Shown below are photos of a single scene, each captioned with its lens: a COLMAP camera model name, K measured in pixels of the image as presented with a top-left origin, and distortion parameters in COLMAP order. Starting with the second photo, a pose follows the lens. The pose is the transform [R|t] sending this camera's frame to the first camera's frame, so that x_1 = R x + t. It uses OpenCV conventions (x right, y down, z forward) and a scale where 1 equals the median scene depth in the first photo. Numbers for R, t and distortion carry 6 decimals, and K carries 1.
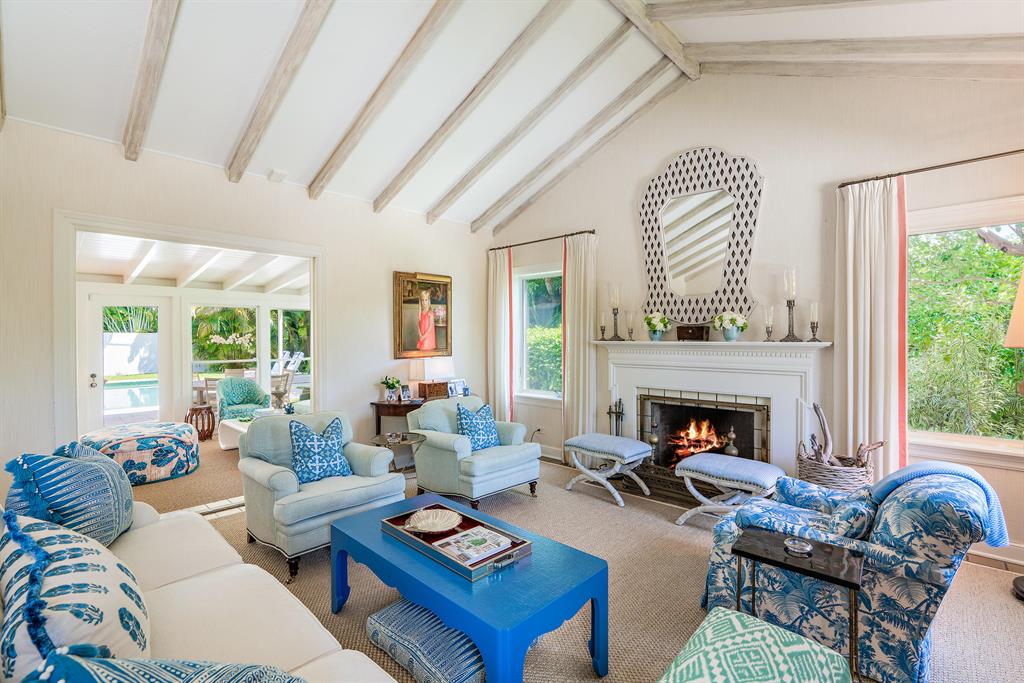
lens RADIAL K [[462.5, 0, 511.2], [0, 462.5, 336.5], [0, 0, 1]] dist [-0.005938, 0.000025]
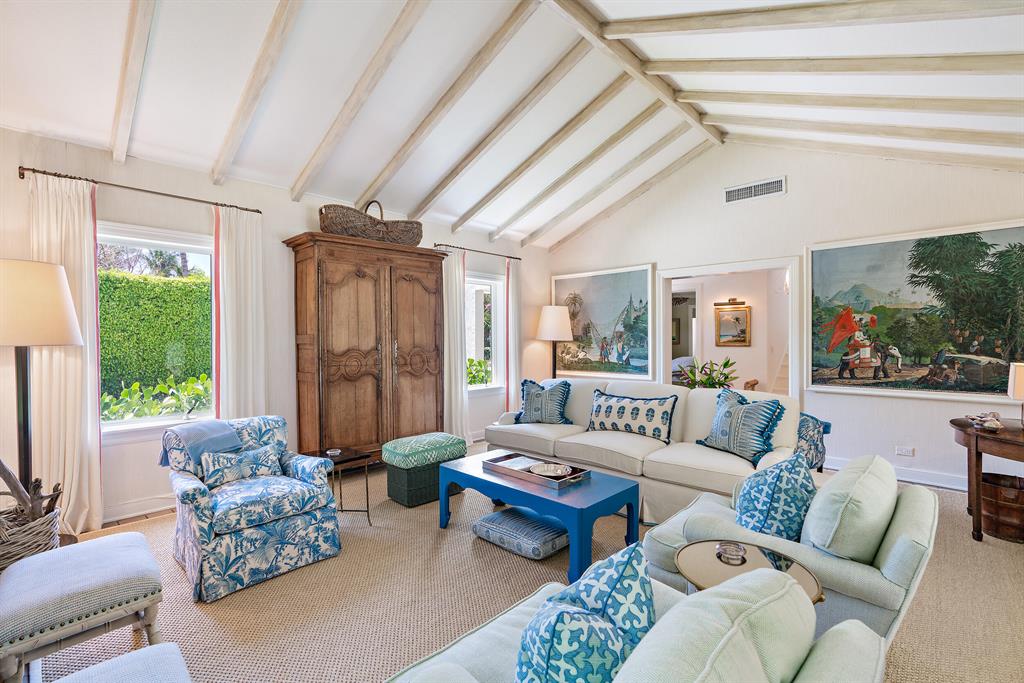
lens RADIAL K [[462.5, 0, 511.0], [0, 462.5, 341.9], [0, 0, 1]] dist [-0.005938, 0.000025]
pose [[-0.999901, 0.000581, 0.014071, -0.030602], [0.000656, 0.999986, 0.005314, 0.007292], [-0.014067, 0.005322, -0.999887, 1.024910]]
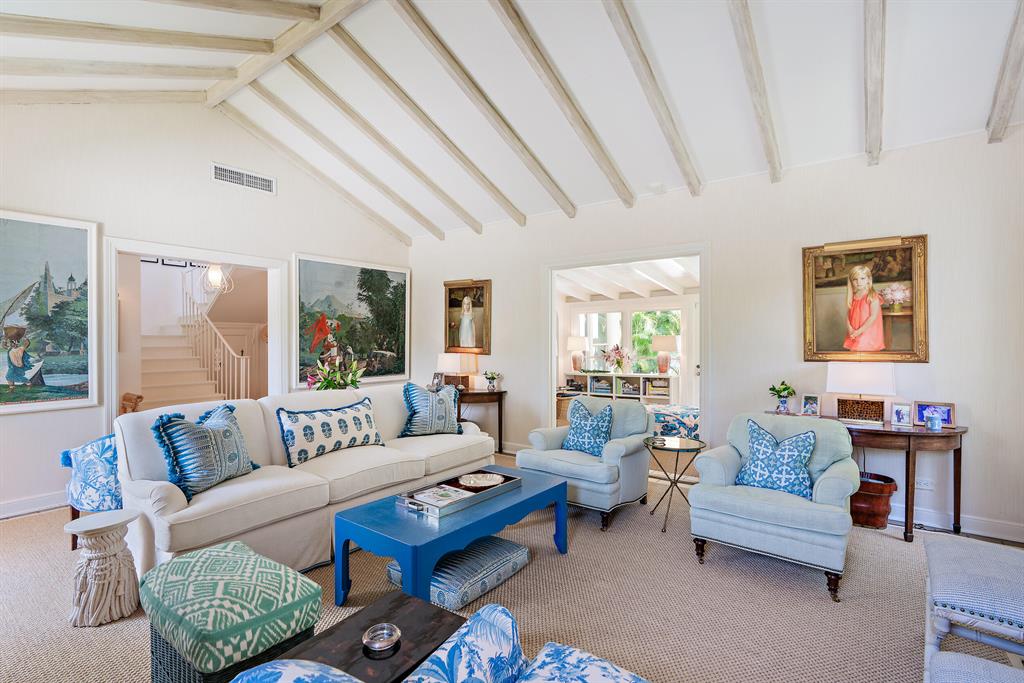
lens RADIAL K [[485.2, 0, 510.1], [0, 485.2, 342.5], [0, 0, 1]] dist [0.000777, -0.000162]
pose [[0.093696, 0.001674, -0.995599, 0.495101], [0.006044, 0.999979, 0.002250, 0.011646], [0.995583, -0.006228, 0.093683, 0.417293]]
